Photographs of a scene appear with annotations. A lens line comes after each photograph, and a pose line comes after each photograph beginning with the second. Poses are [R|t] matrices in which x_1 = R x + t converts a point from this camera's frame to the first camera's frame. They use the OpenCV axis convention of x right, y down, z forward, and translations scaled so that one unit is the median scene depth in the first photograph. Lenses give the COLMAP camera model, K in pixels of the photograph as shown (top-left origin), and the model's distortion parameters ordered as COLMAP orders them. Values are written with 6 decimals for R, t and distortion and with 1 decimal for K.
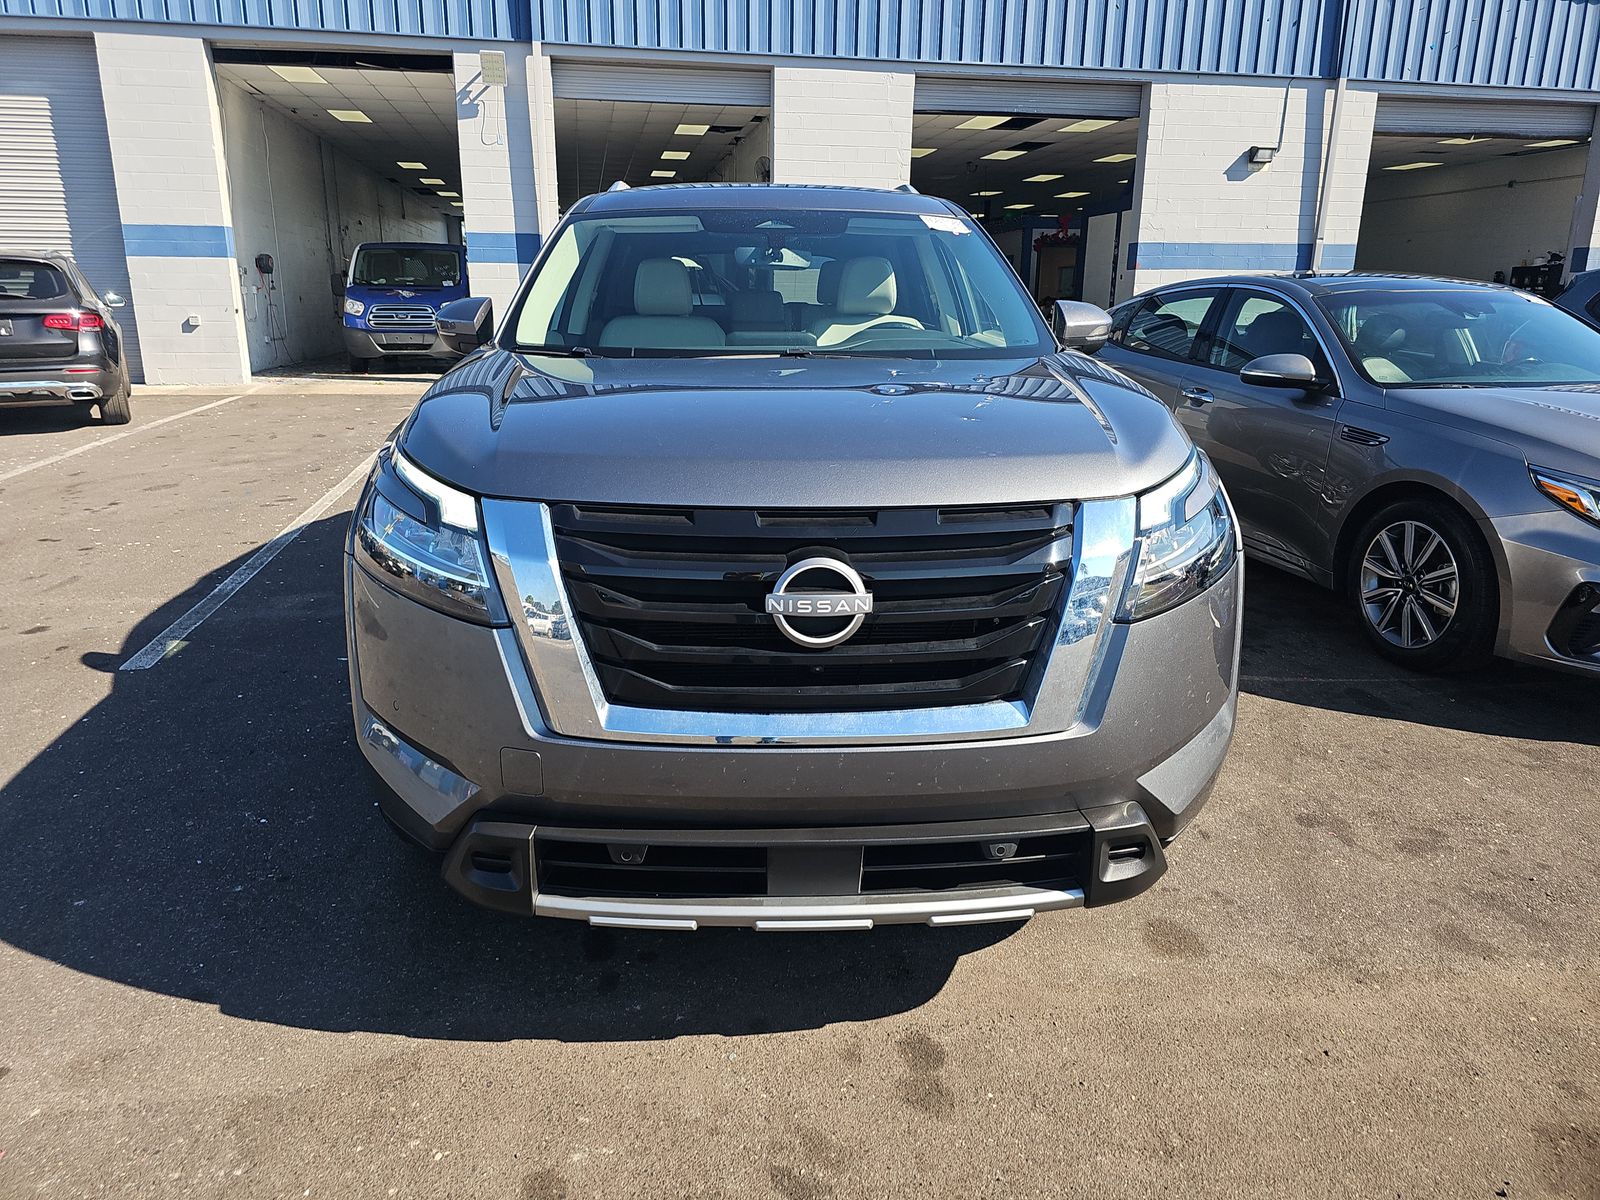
lens RADIAL K [[1074.6, 0, 797.8], [0, 1074.6, 596.3], [0, 0, 1]] dist [0.025739, -0.034743]
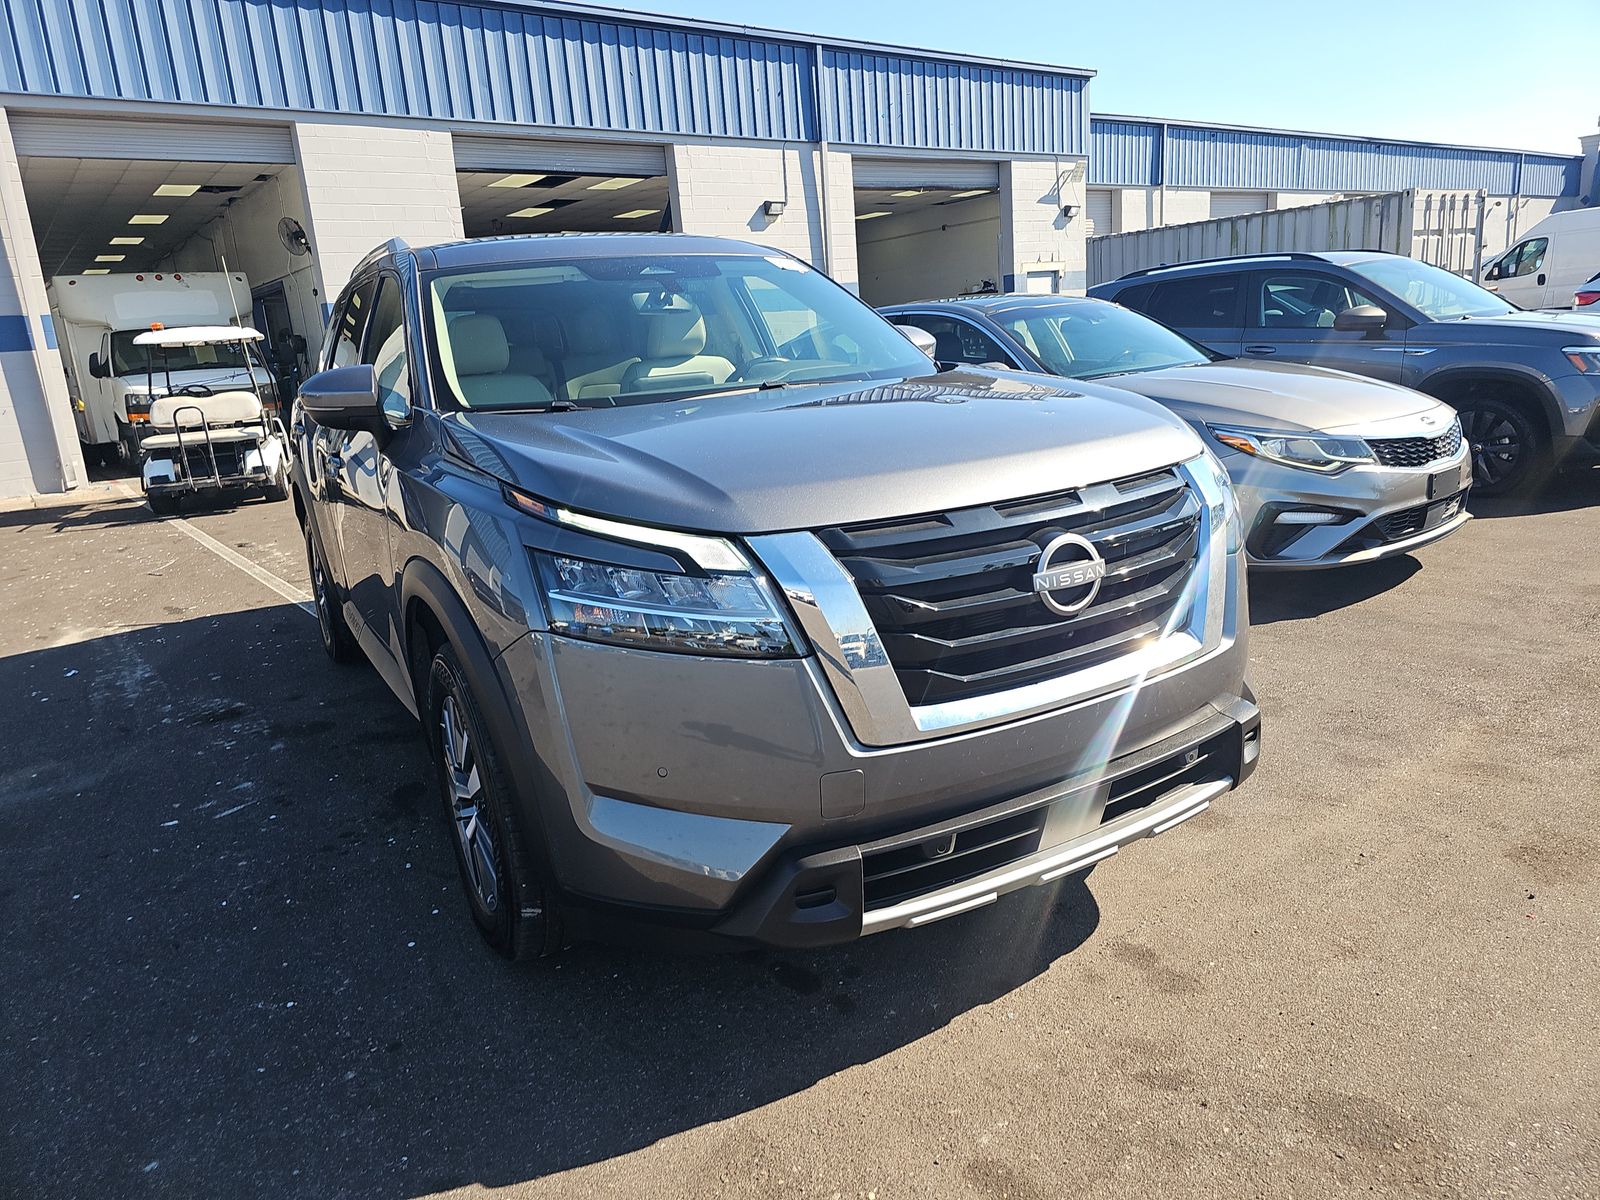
lens RADIAL K [[1074.6, 0, 800.3], [0, 1074.6, 592.9], [0, 0, 1]] dist [0.025739, -0.034743]
pose [[0.875689, -0.177236, 0.449172, -0.128867], [0.199974, 0.979796, -0.003250, -0.004916], [-0.439521, 0.092668, 0.893439, 0.018015]]
